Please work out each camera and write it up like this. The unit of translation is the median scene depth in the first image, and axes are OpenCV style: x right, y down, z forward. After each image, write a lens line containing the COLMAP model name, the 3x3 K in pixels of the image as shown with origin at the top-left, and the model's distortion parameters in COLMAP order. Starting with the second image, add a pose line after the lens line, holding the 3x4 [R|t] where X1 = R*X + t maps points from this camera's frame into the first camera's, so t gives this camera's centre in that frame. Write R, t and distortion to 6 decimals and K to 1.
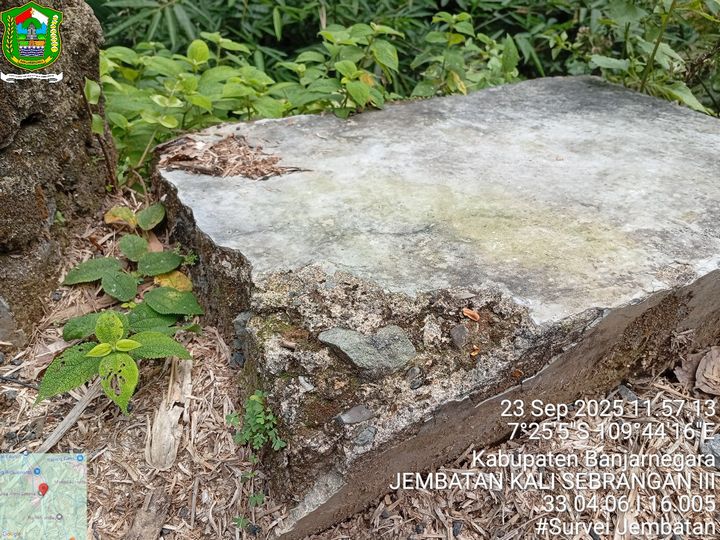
lens RADIAL K [[550.1, 0, 360.0], [0, 550.1, 270.0], [0, 0, 1]] dist [0.100363, -0.215704]
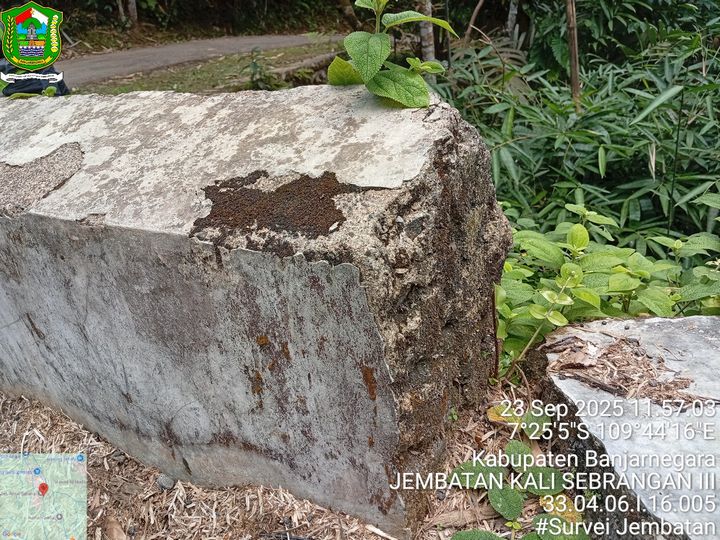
lens RADIAL K [[551.5, 0, 360.0], [0, 551.5, 270.0], [0, 0, 1]] dist [0.037308, -0.115276]
pose [[0.877398, 0.069250, -0.474739, -0.190655], [-0.160405, 0.974925, -0.154244, -0.143963], [0.452153, 0.211483, 0.866506, -0.017357]]
